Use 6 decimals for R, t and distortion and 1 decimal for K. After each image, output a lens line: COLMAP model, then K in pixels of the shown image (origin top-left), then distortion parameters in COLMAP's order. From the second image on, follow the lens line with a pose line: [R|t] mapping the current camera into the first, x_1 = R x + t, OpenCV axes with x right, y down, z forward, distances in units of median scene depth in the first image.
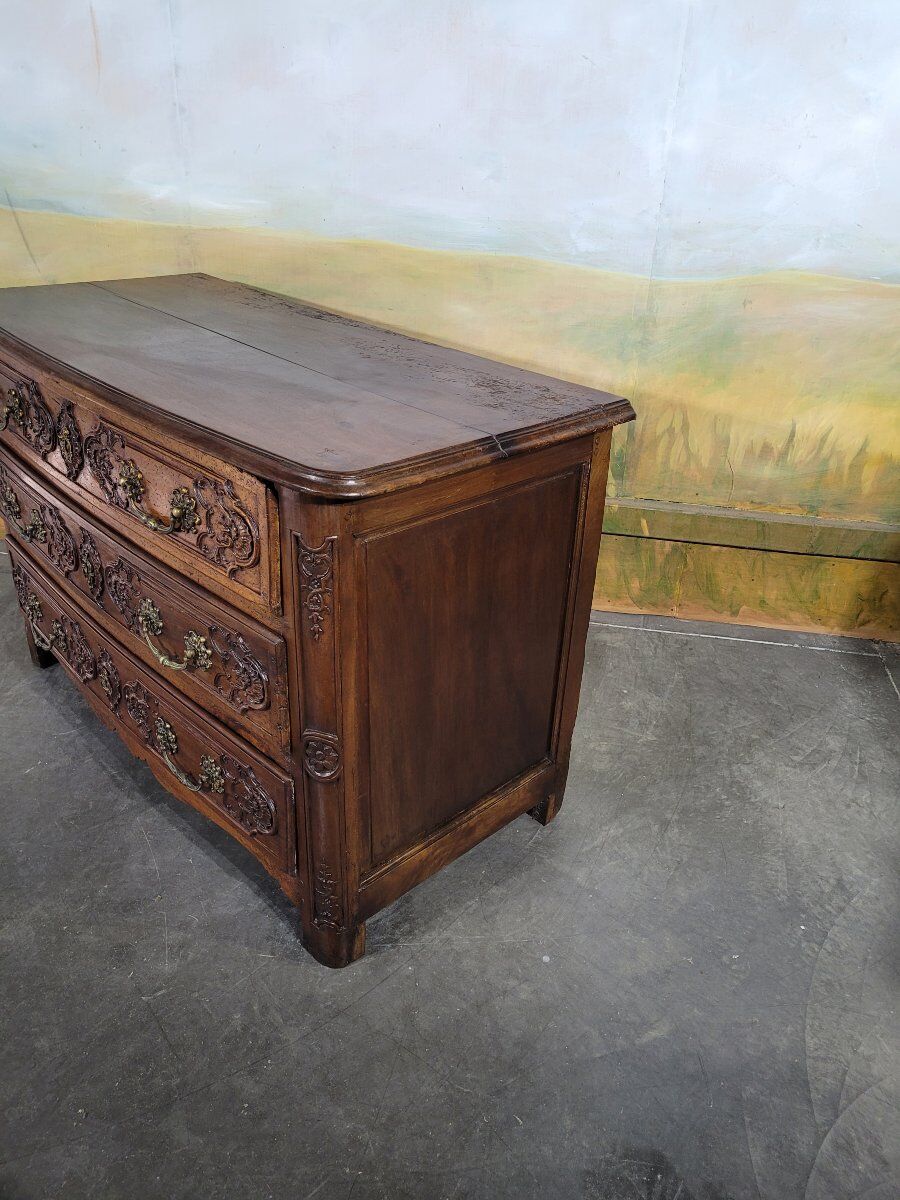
lens RADIAL K [[902.2, 0, 467.0], [0, 902.2, 582.0], [0, 0, 1]] dist [0.045378, -0.036321]
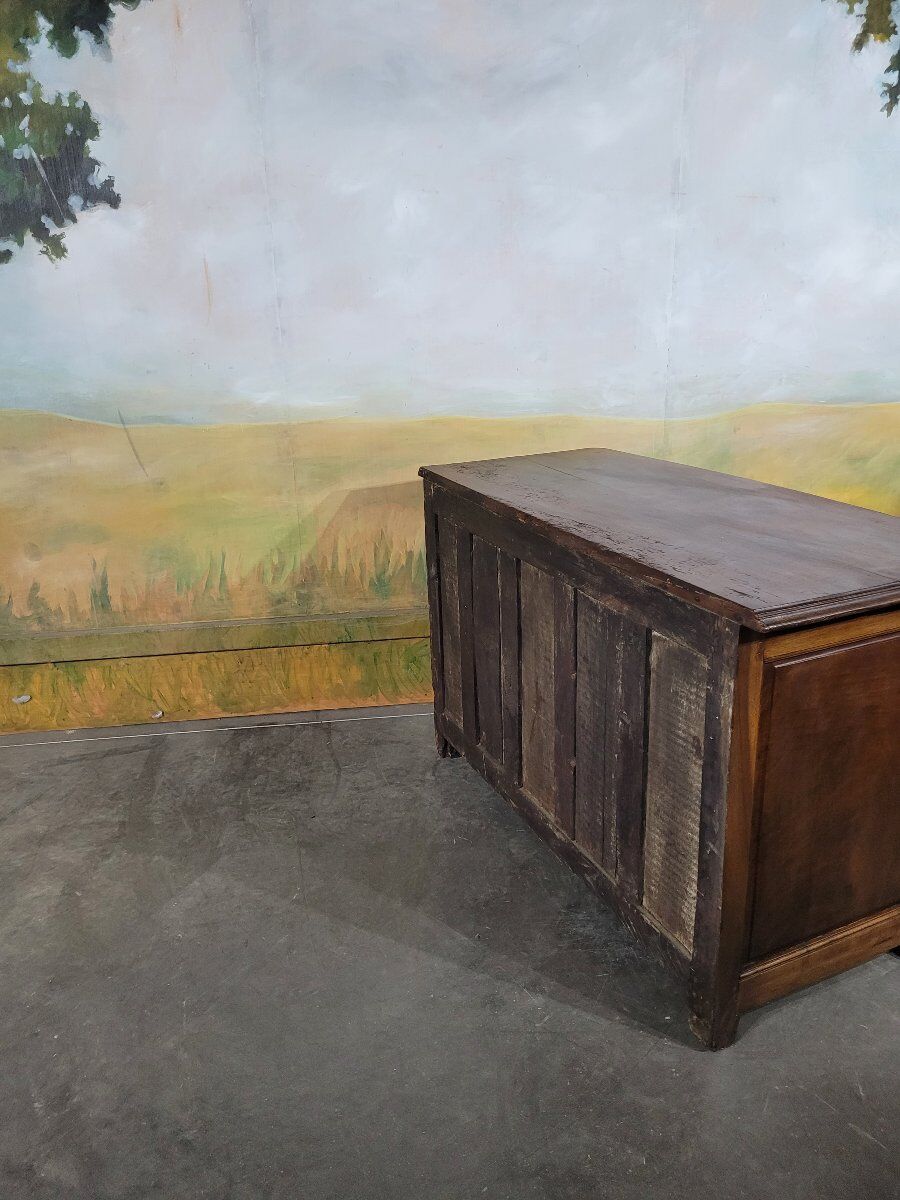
lens RADIAL K [[902.2, 0, 462.3], [0, 902.2, 603.4], [0, 0, 1]] dist [0.045378, -0.036321]
pose [[0.961029, -0.156592, 0.227820, -0.412583], [0.187546, 0.974757, -0.121139, 0.025104], [-0.203100, 0.159144, 0.966139, -0.155050]]
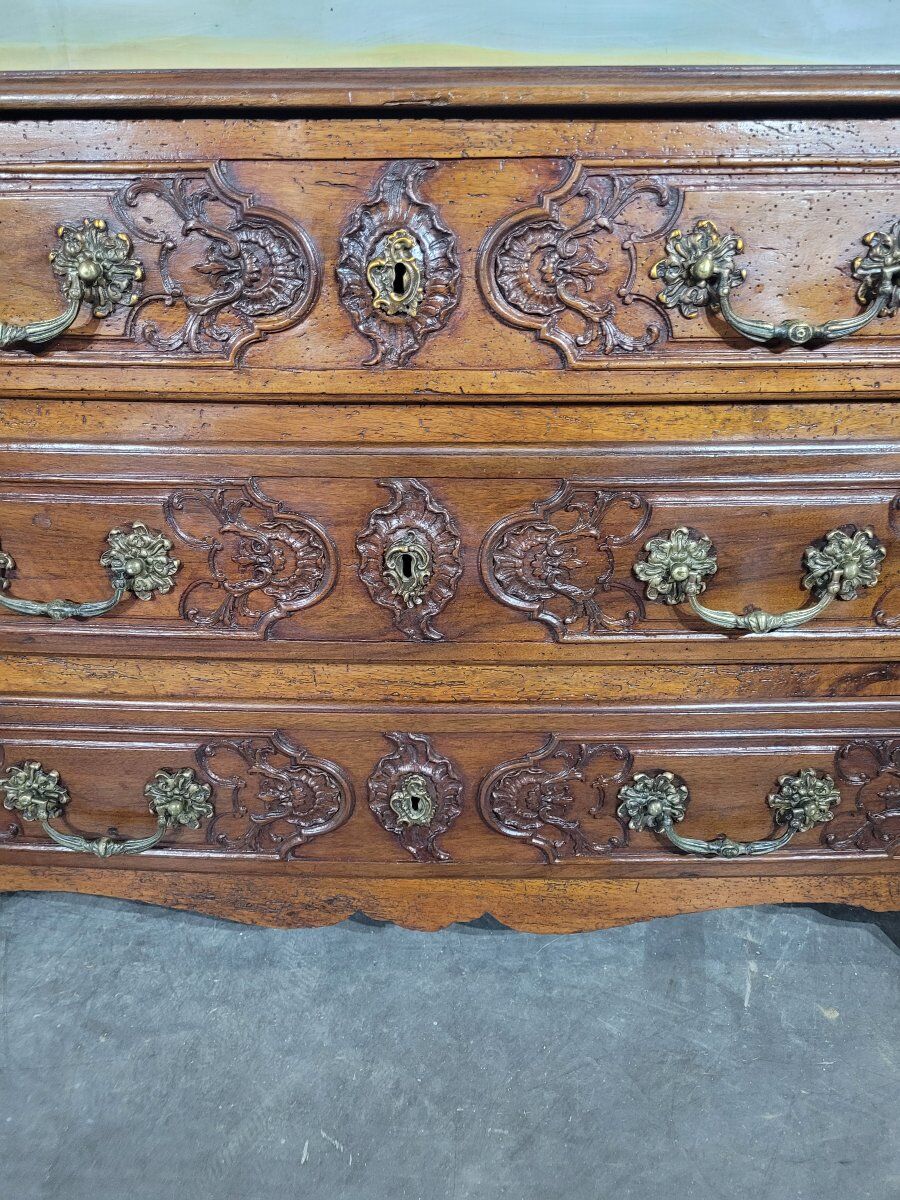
lens RADIAL K [[902.2, 0, 443.8], [0, 902.2, 576.4], [0, 0, 1]] dist [0.045378, -0.036321]
pose [[0.989393, -0.100011, 0.105350, -0.185767], [0.107370, 0.991982, -0.066658, -0.037308], [-0.097839, 0.077263, 0.992199, 0.508250]]
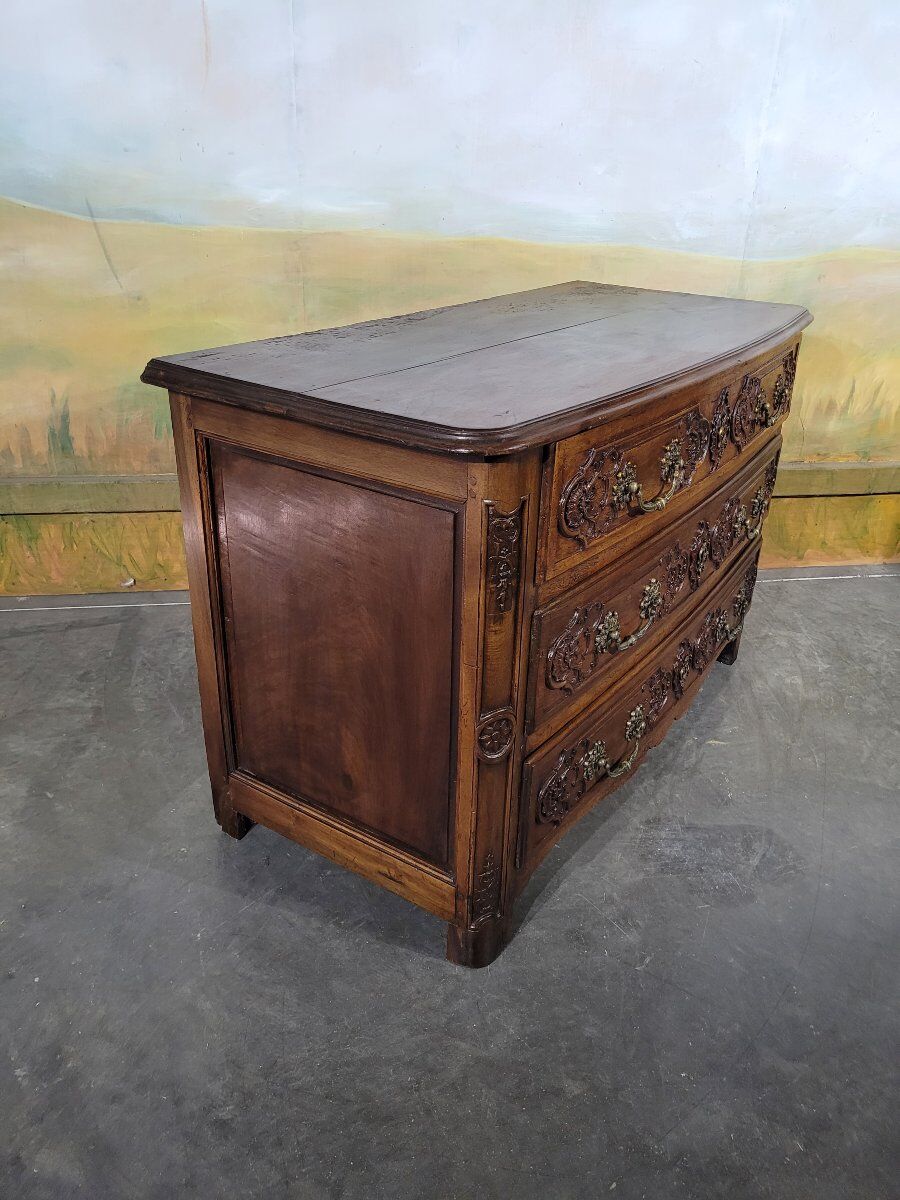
lens RADIAL K [[902.2, 0, 462.4], [0, 902.2, 582.0], [0, 0, 1]] dist [0.045378, -0.036321]
pose [[0.947363, -0.144553, 0.285670, -0.493914], [0.152617, 0.988267, -0.006045, 0.008826], [-0.281445, 0.049324, 0.958309, 0.049892]]
